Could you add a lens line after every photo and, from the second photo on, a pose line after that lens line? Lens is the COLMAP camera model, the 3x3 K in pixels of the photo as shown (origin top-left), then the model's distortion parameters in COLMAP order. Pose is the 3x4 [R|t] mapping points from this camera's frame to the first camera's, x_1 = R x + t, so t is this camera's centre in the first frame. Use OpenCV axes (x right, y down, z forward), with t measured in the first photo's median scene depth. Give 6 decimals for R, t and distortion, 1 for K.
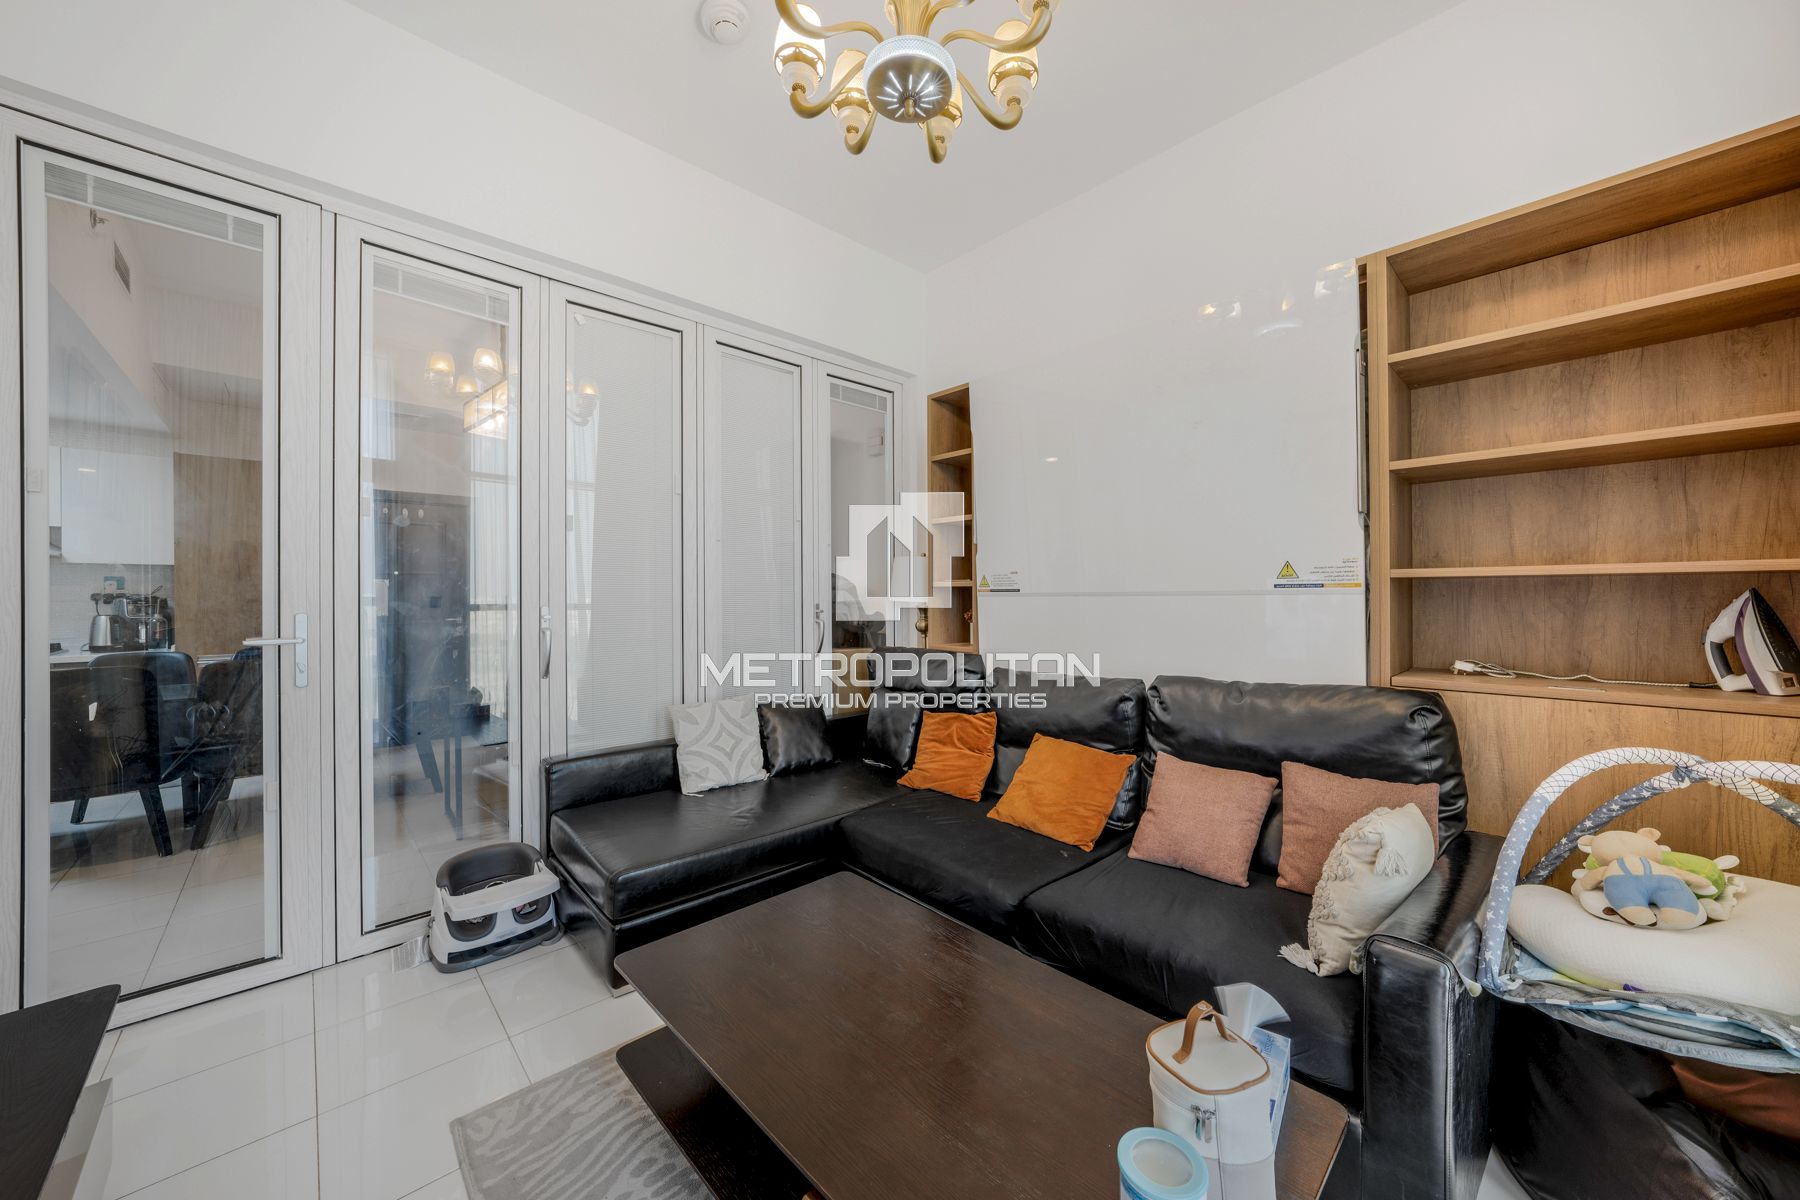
lens RADIAL K [[662.1, 0, 900.0], [0, 662.1, 600.0], [0, 0, 1]] dist [-0.001233, -0.000088]
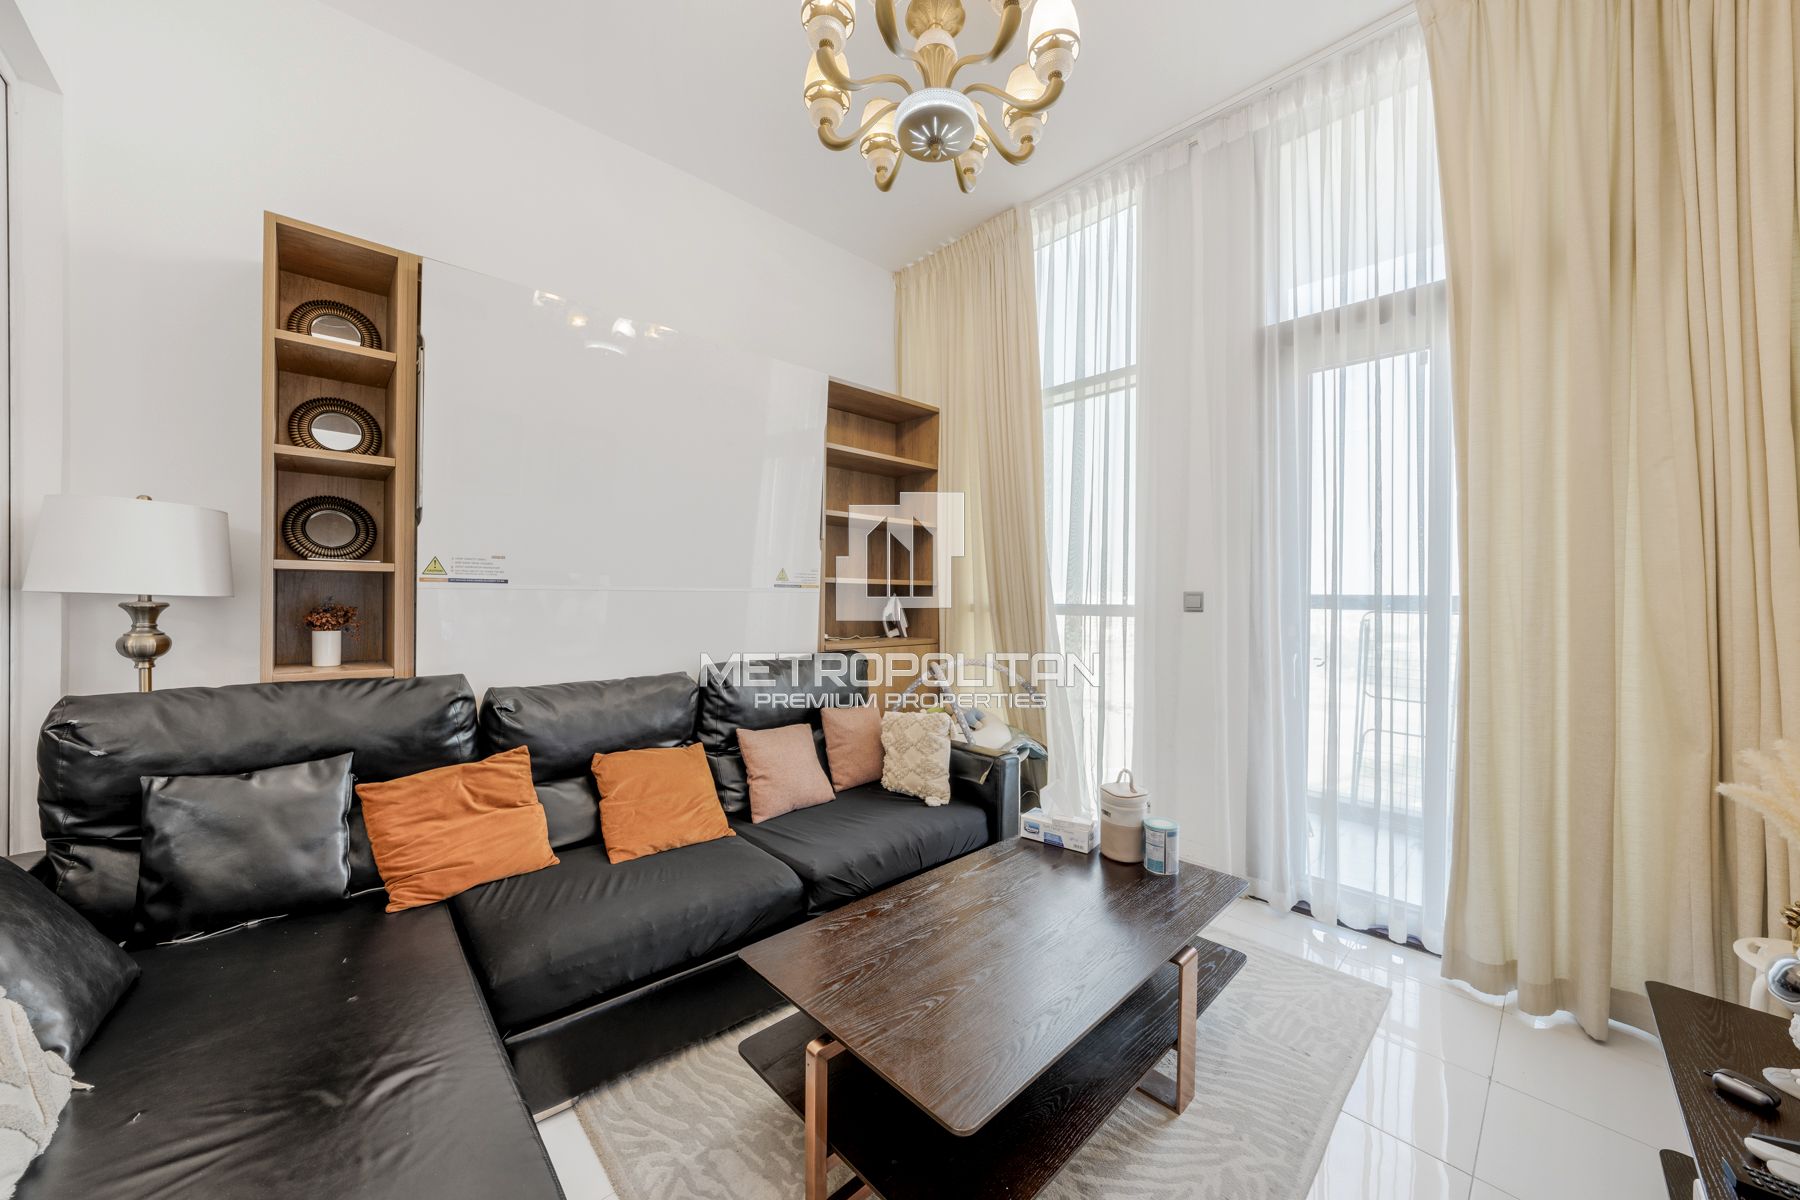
lens RADIAL K [[662.1, 0, 900.0], [0, 662.1, 600.0], [0, 0, 1]] dist [-0.001233, -0.000088]
pose [[-0.017999, -0.004552, 0.999828, -0.198224], [-0.008865, 0.999951, 0.004393, -0.000161], [-0.999799, -0.008784, -0.018039, 0.195441]]
